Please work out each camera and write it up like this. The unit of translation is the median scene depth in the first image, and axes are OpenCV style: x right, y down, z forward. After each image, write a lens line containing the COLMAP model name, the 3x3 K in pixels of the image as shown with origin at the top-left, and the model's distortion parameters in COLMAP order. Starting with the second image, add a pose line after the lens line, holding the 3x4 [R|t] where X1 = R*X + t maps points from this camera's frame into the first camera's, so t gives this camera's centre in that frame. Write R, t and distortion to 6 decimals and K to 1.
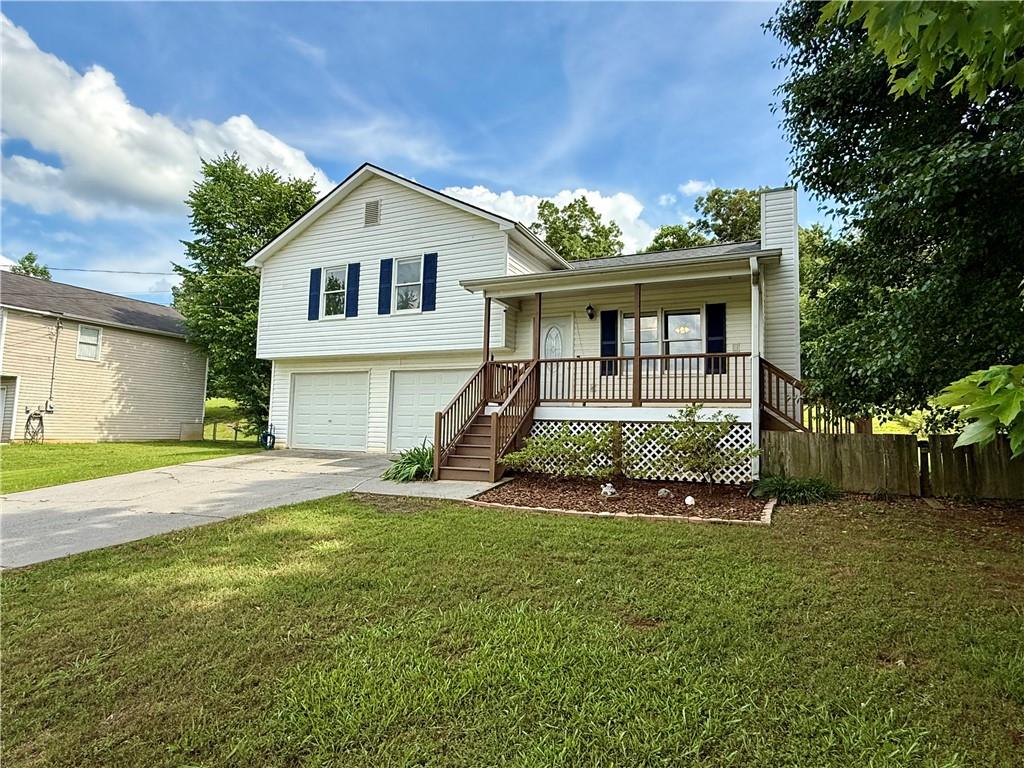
lens RADIAL K [[552.9, 0, 516.7], [0, 552.9, 384.8], [0, 0, 1]] dist [0.021976, 0.000747]
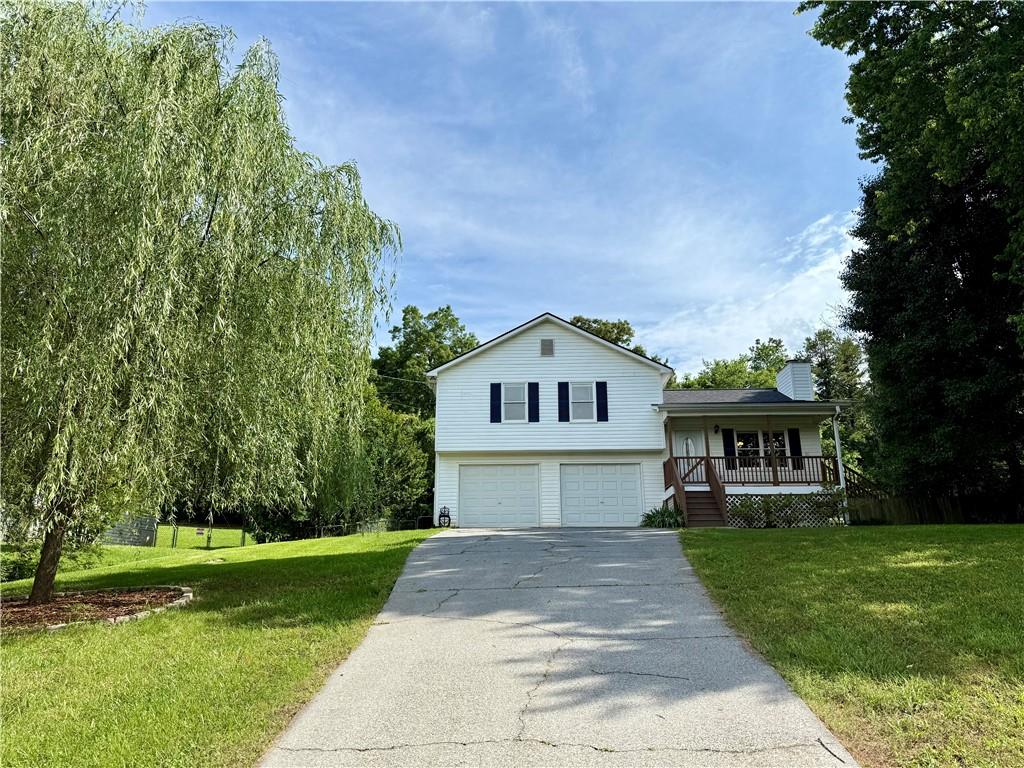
lens RADIAL K [[718.9, 0, 500.9], [0, 718.9, 378.4], [0, 0, 1]] dist [0.033867, -0.045844]
pose [[0.929861, 0.082827, 0.358465, -1.026335], [-0.009243, 0.979281, -0.202295, 0.127645], [-0.367794, 0.184793, 0.911361, -0.572965]]
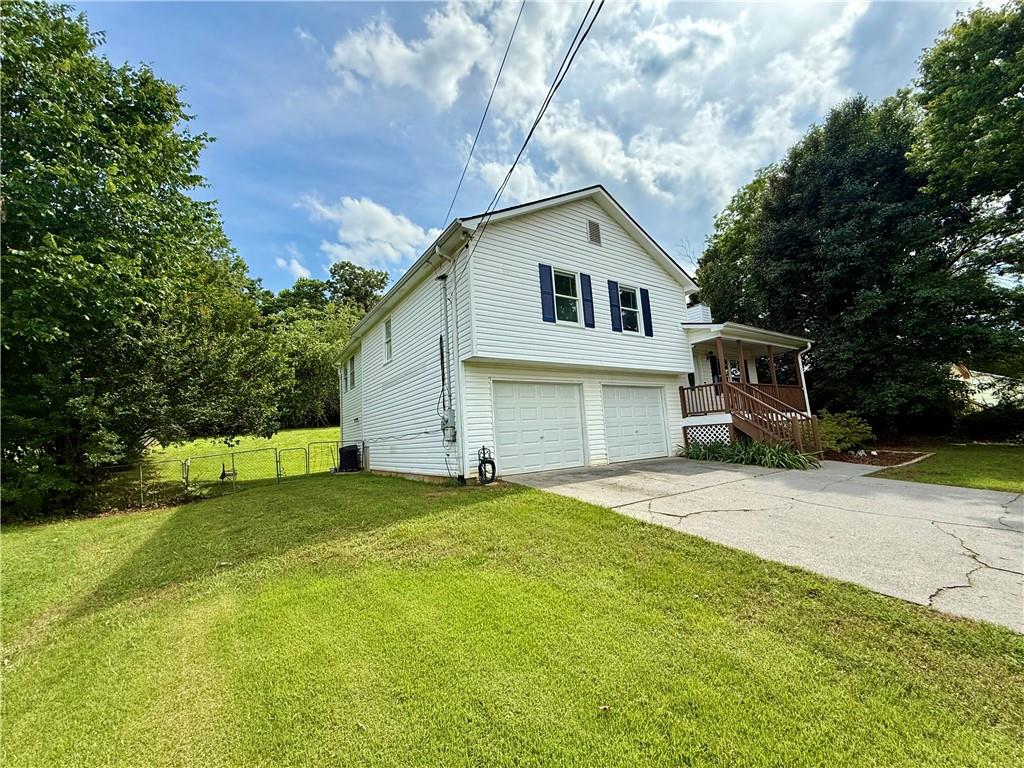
lens RADIAL K [[408.6, 0, 516.1], [0, 408.6, 385.5], [0, 0, 1]] dist [-0.000996, 0.000792]
pose [[0.511274, 0.057341, 0.857503, -1.008637], [0.004309, 0.997588, -0.069278, 0.030112], [-0.859407, 0.039115, 0.509794, 0.771231]]
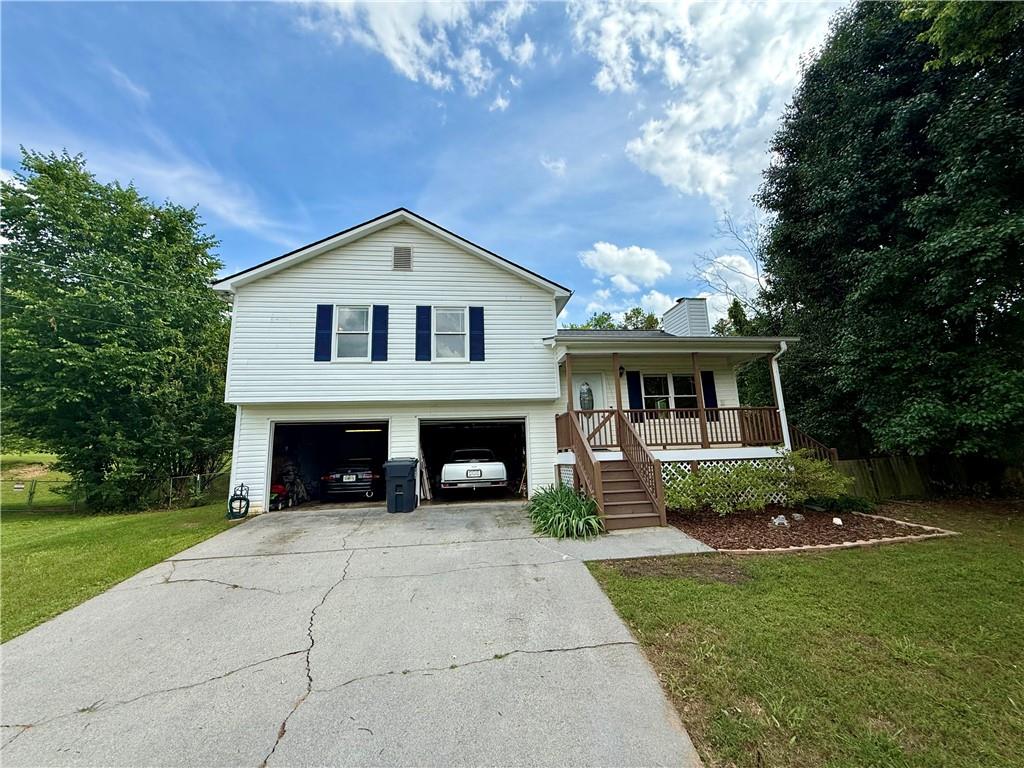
lens RADIAL K [[429.0, 0, 509.7], [0, 429.0, 383.3], [0, 0, 1]] dist [-0.001304, -0.000794]
pose [[0.849089, 0.049420, 0.525932, -0.505048], [0.009953, 0.993941, -0.109464, -0.003434], [-0.528155, 0.098179, 0.843453, 0.287764]]
